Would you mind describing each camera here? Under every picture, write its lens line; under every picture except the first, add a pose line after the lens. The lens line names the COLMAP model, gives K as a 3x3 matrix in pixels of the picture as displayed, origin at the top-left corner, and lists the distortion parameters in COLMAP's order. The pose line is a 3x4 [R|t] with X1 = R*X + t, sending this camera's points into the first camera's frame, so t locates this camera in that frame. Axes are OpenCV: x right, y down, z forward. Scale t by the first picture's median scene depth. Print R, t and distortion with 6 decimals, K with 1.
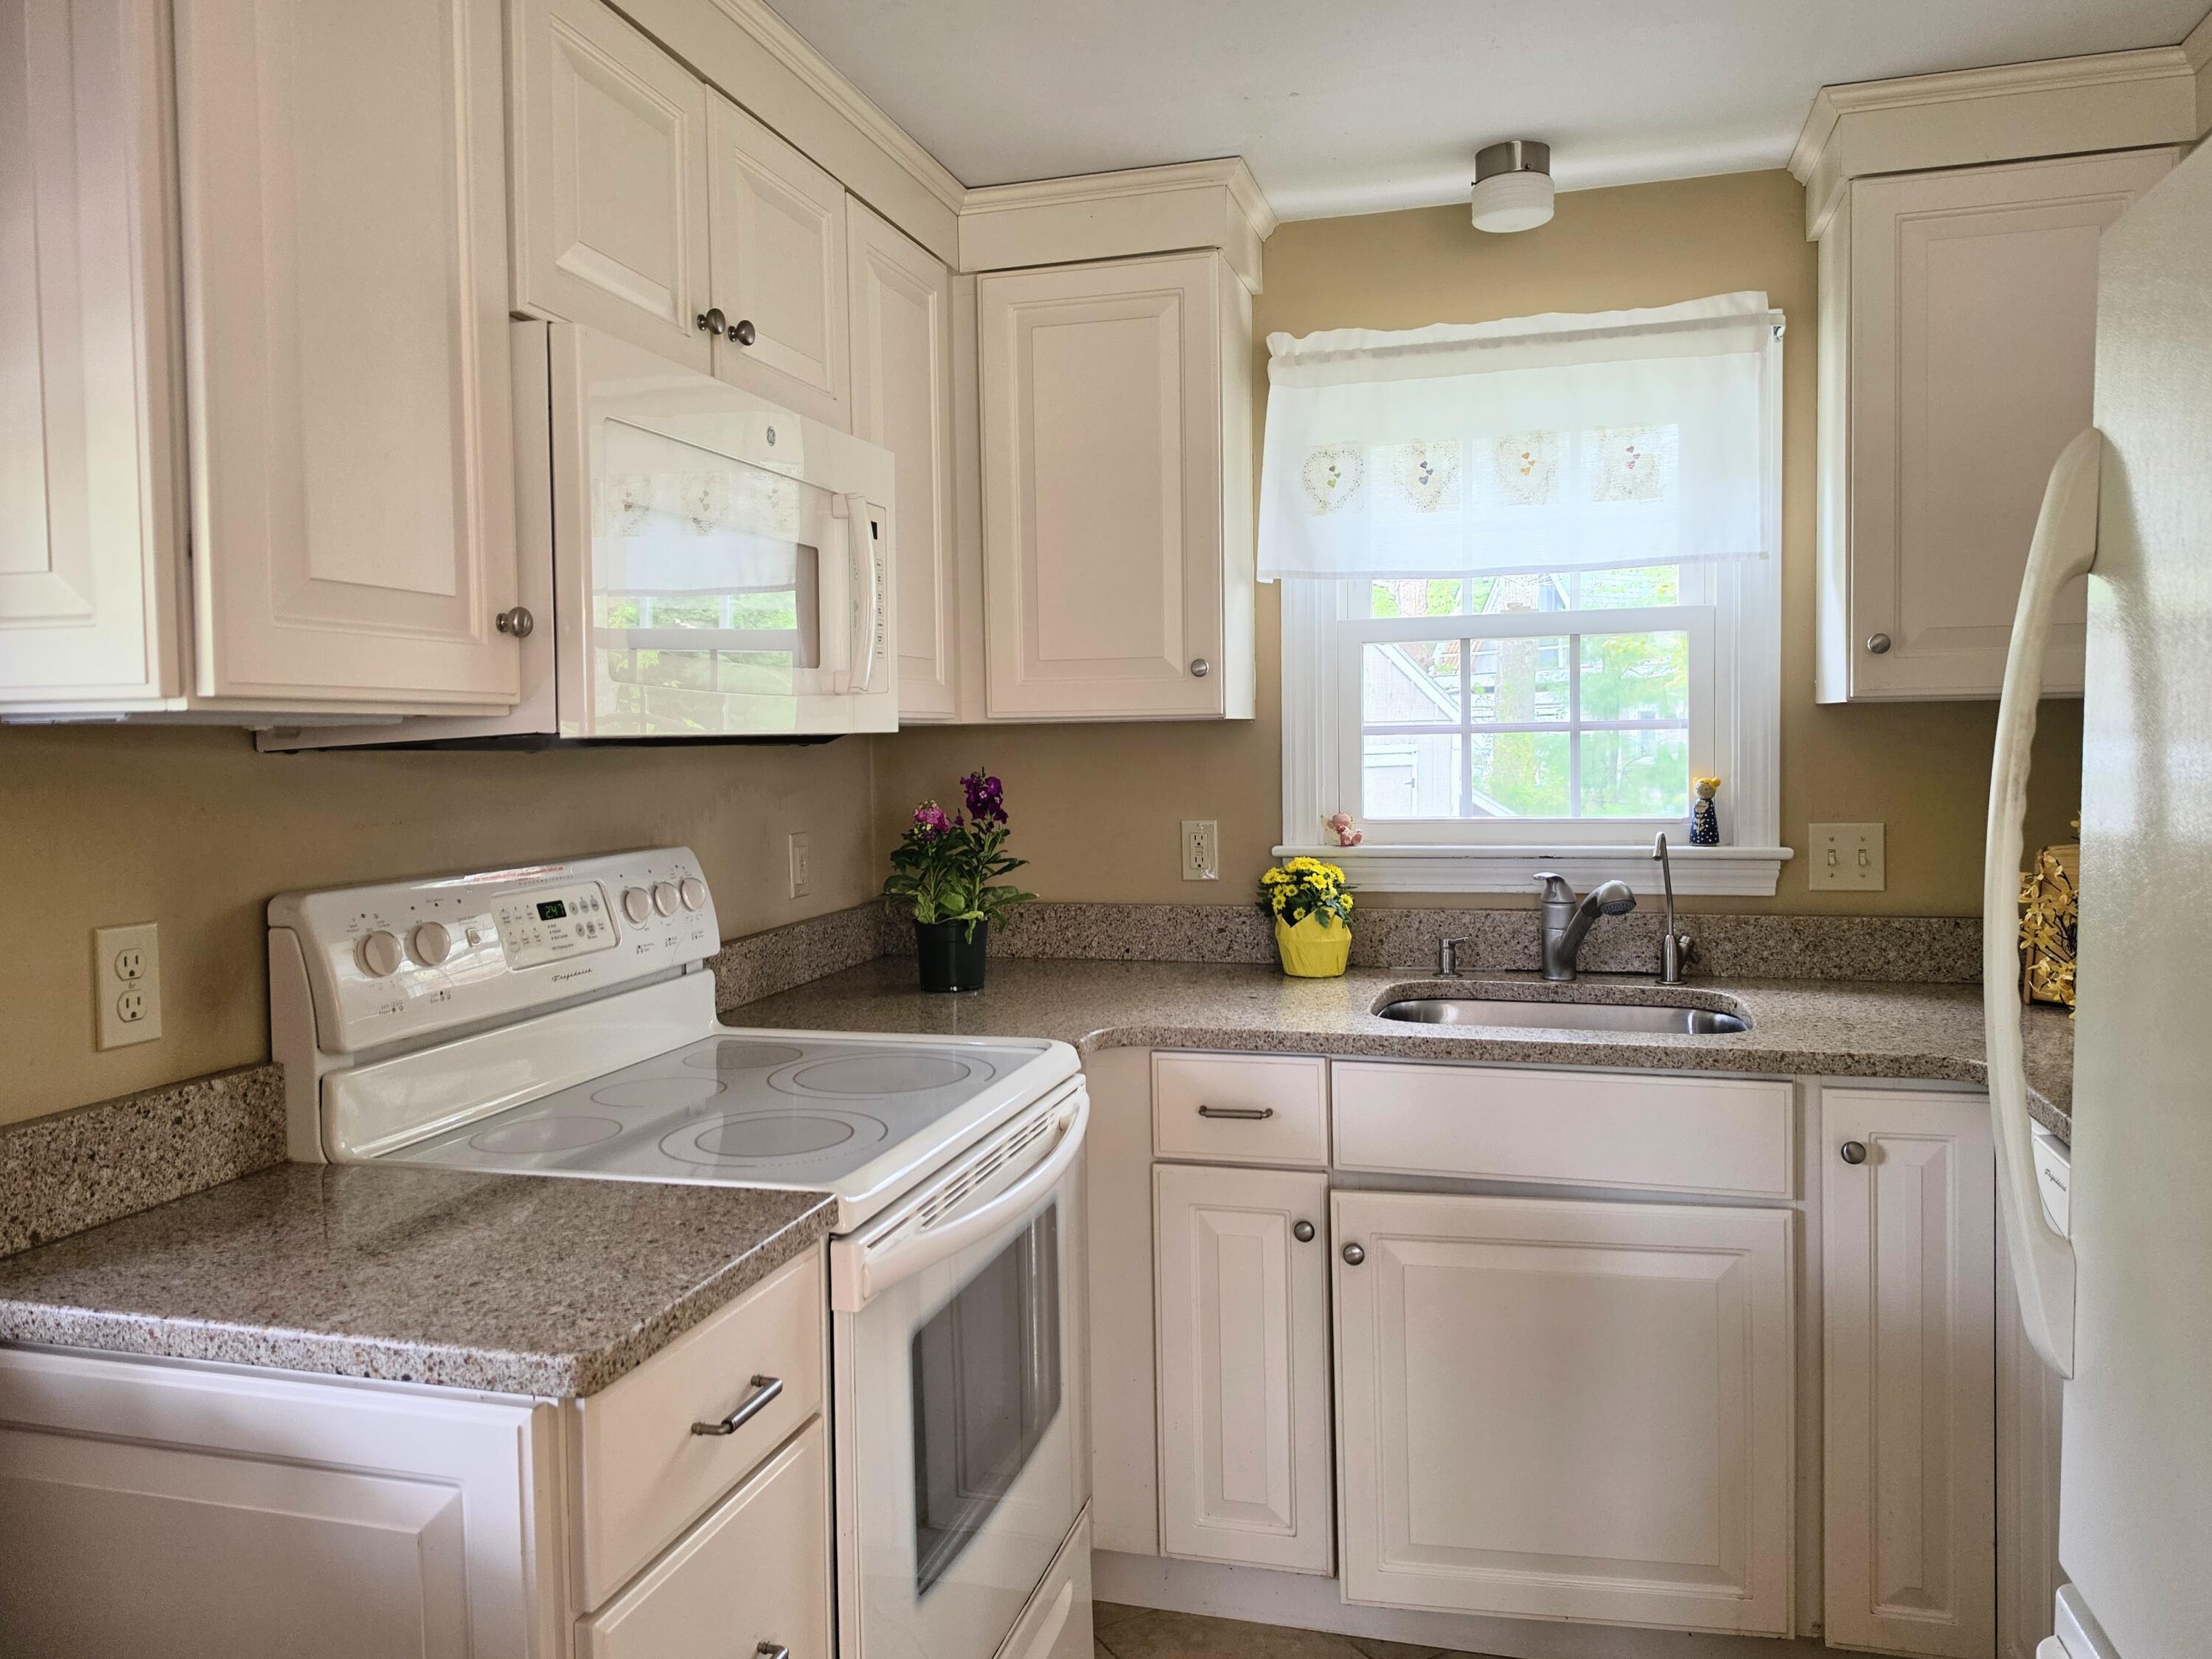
lens RADIAL K [[1566.0, 0, 1096.8], [0, 1566.0, 810.1], [0, 0, 1]] dist [0.057283, -0.066917]
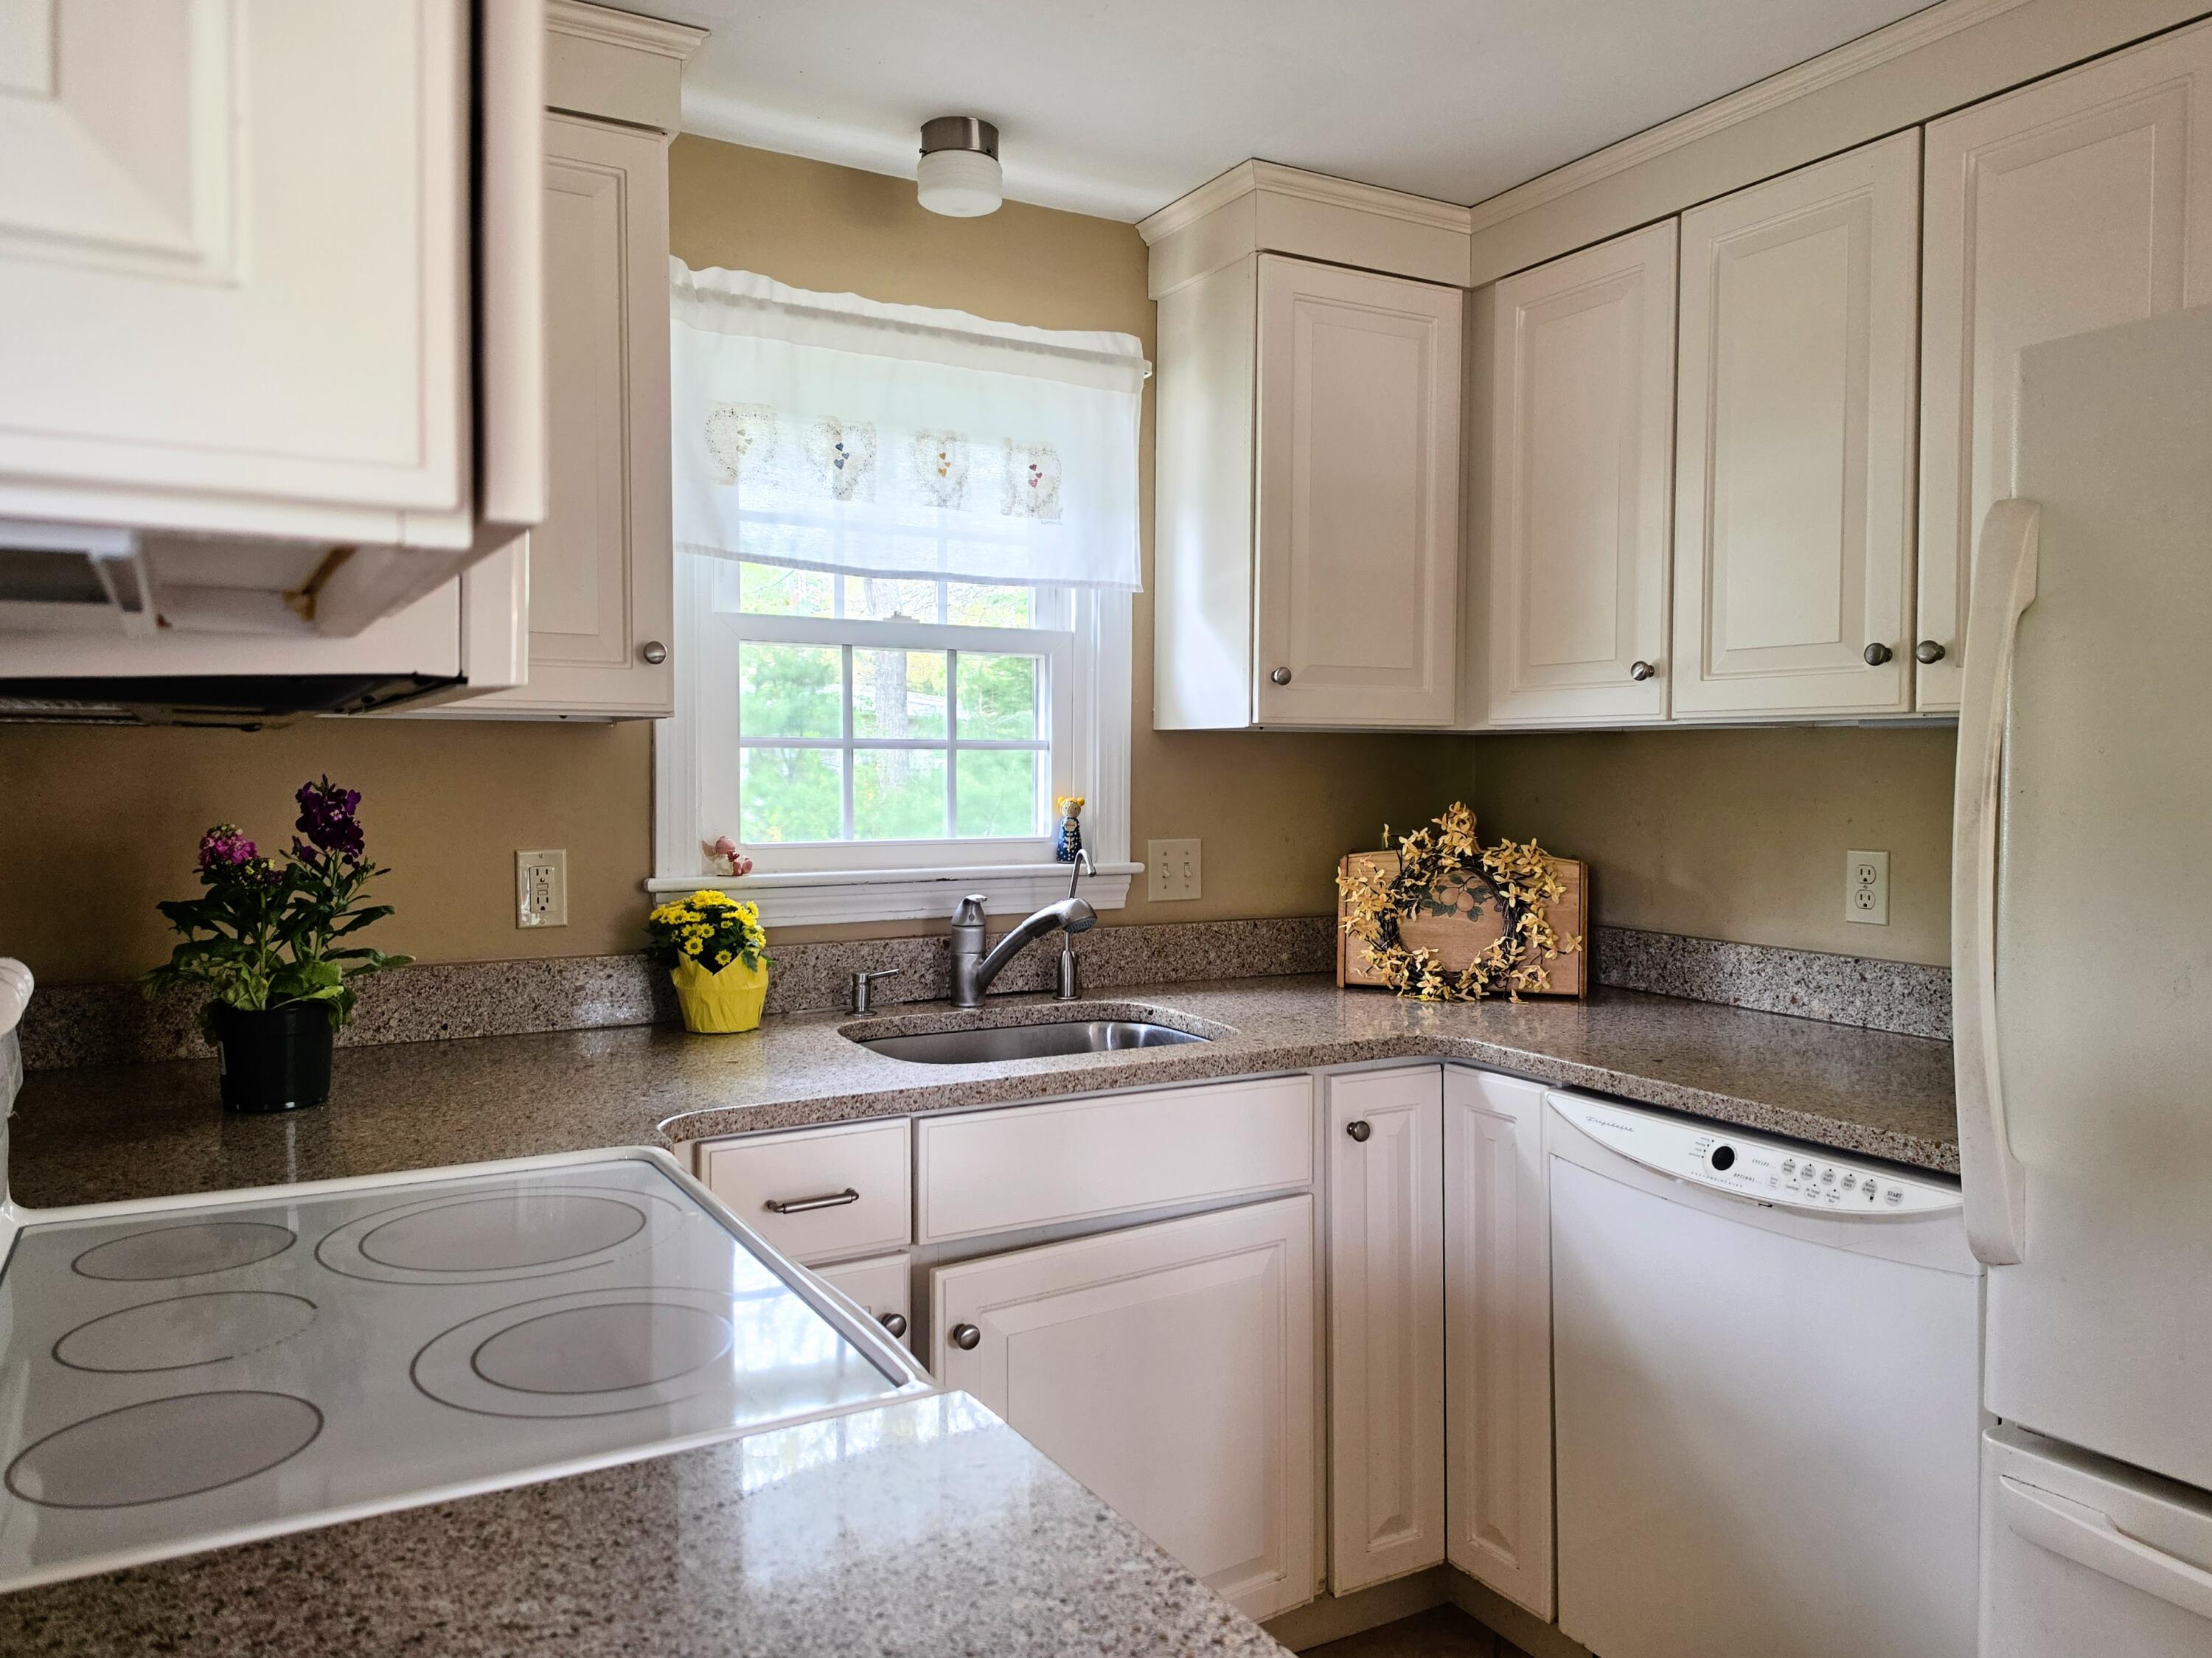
lens RADIAL K [[1565.9, 0, 1099.7], [0, 1565.9, 824.1], [0, 0, 1]] dist [0.057283, -0.066917]
pose [[0.694379, -0.007068, 0.719575, -0.340128], [0.019196, 0.999778, -0.008703, 0.006292], [-0.719353, 0.019857, 0.694361, 0.278843]]
